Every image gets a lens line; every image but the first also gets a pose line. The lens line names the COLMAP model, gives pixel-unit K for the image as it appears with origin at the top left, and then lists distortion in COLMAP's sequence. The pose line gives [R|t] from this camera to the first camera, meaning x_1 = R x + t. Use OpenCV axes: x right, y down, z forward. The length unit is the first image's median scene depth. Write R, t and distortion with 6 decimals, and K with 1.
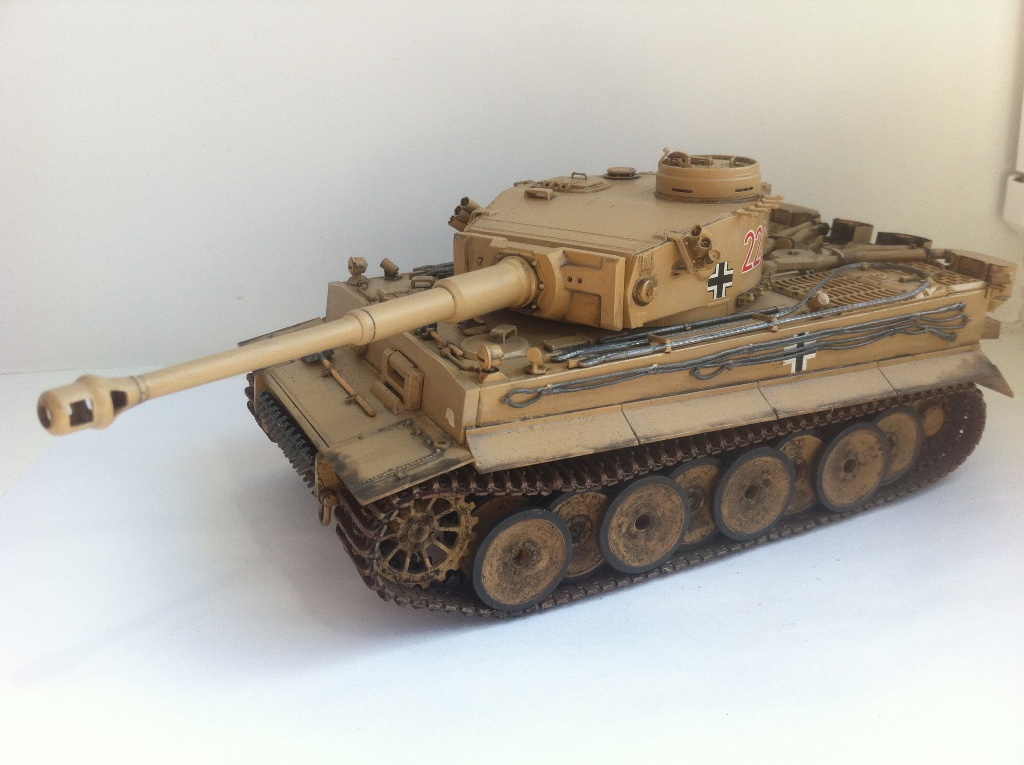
lens RADIAL K [[1013.2, 0, 514.4], [0, 1013.2, 382.0], [0, 0, 1]] dist [0.097832, -0.510401]
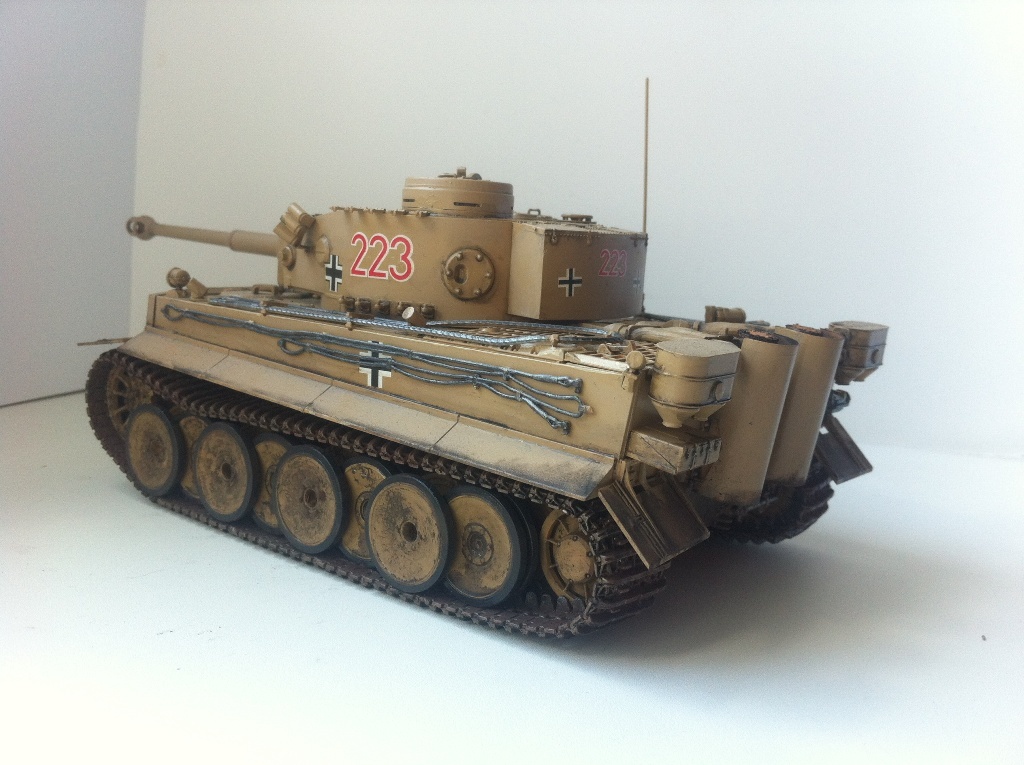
lens RADIAL K [[1025.1, 0, 511.6], [0, 1025.1, 362.5], [0, 0, 1]] dist [0.060713, -0.320450]
pose [[0.420173, 0.180558, -0.889299, 1.184051], [-0.385852, 0.922547, 0.005002, -0.084994], [0.821324, 0.341036, 0.457298, 0.722066]]
